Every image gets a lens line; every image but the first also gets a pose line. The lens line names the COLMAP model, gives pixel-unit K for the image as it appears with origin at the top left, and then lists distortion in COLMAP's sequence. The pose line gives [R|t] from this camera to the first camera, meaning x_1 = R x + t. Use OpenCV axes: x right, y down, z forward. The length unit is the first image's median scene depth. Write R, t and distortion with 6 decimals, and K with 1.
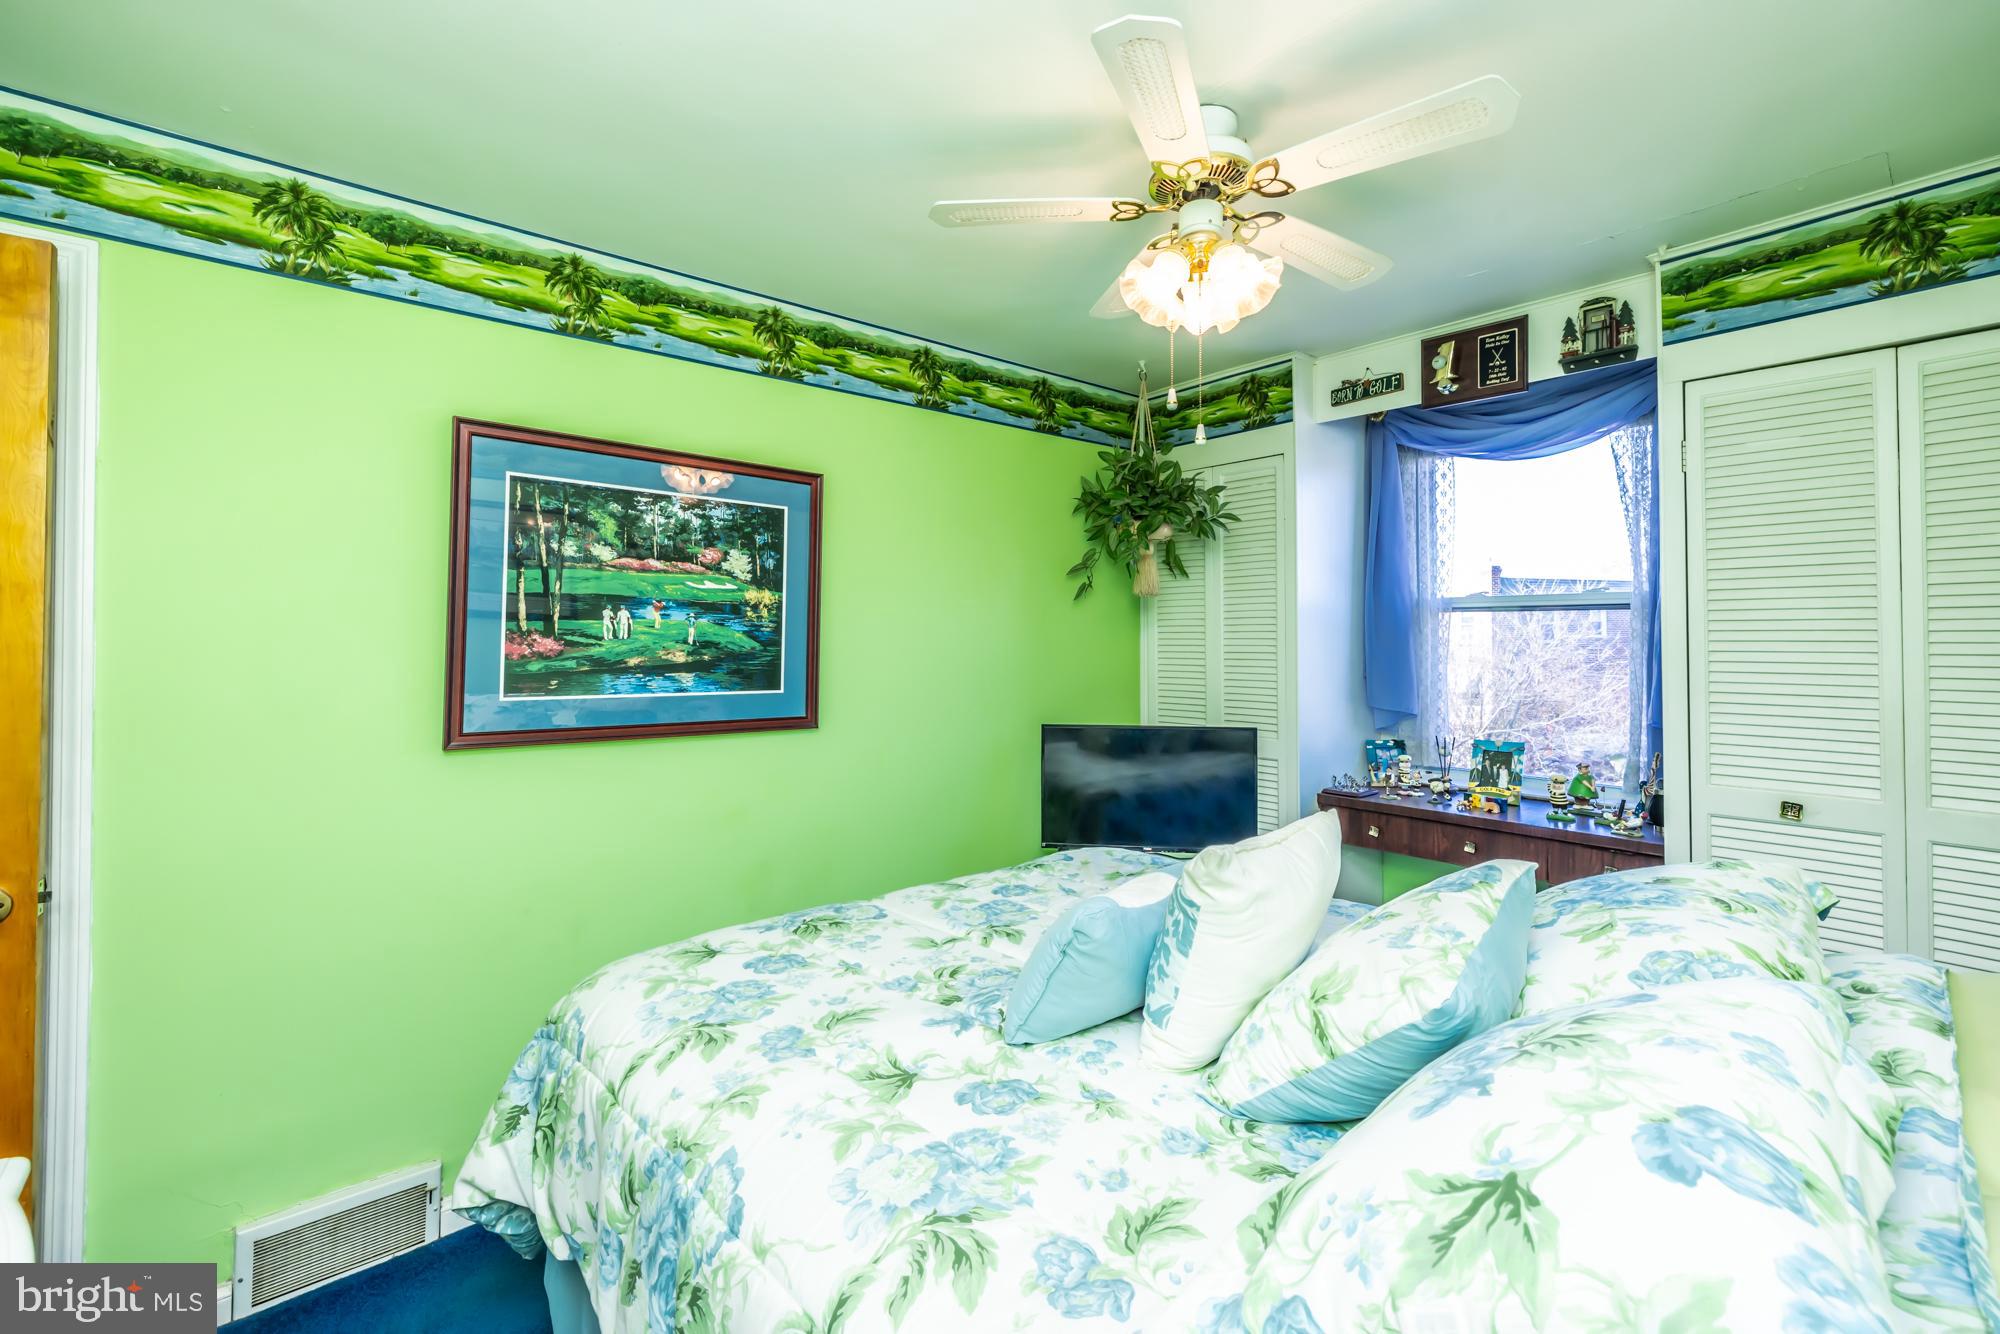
lens RADIAL K [[844.2, 0, 1001.1], [0, 844.2, 616.3], [0, 0, 1]] dist [-0.000600, -0.000075]
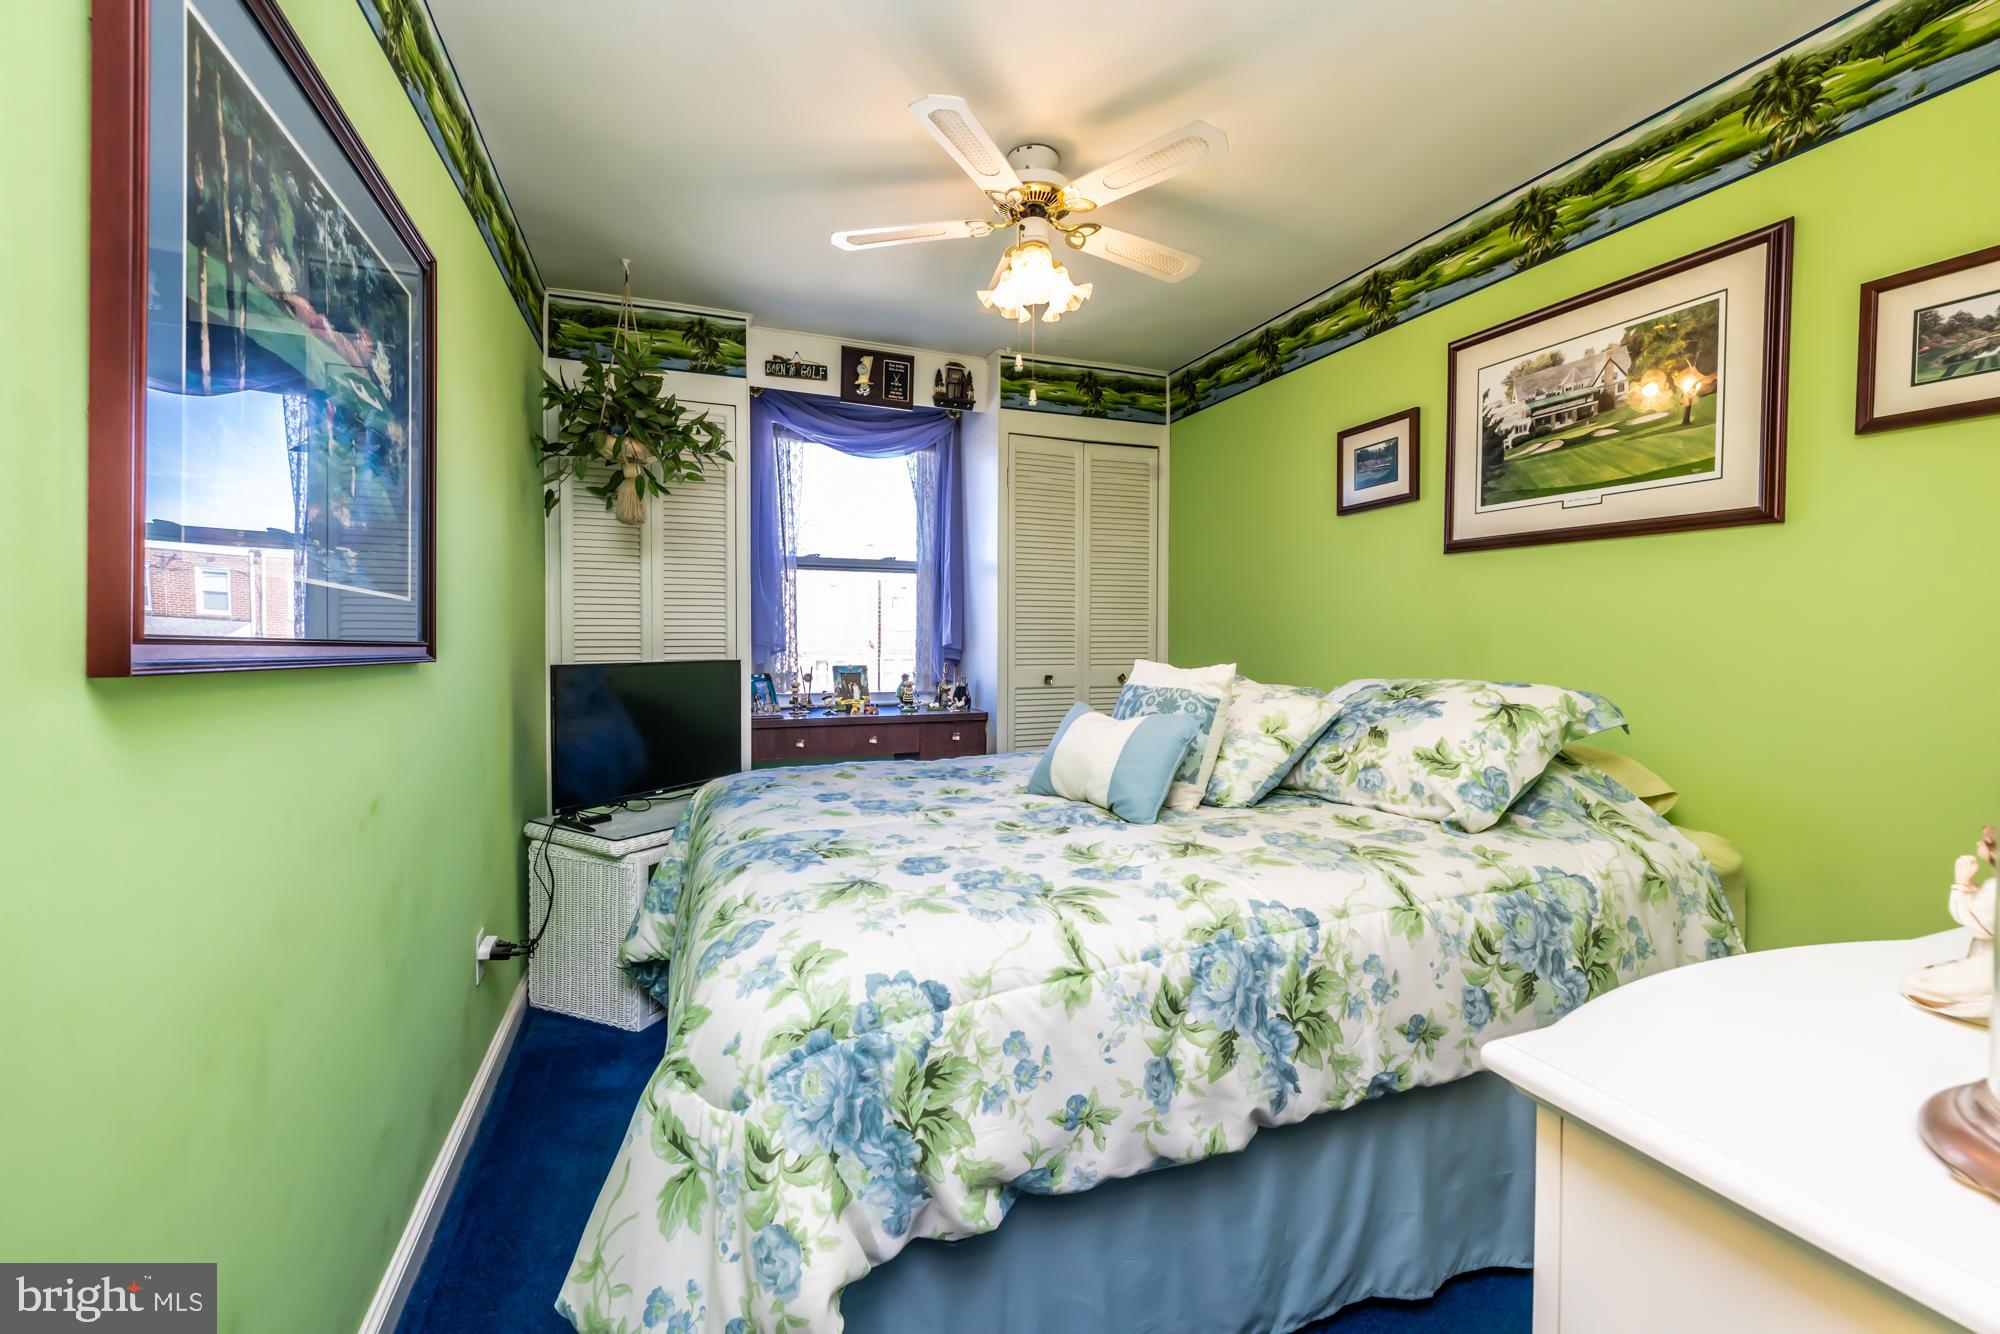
lens RADIAL K [[829.8, 0, 999.7], [0, 829.8, 648.9], [0, 0, 1]] dist [-0.001290, -0.000183]
pose [[0.339191, -0.013617, 0.940619, -0.722303], [-0.028712, 0.999280, 0.024820, 0.105175], [-0.940279, -0.035426, 0.338556, 0.424457]]
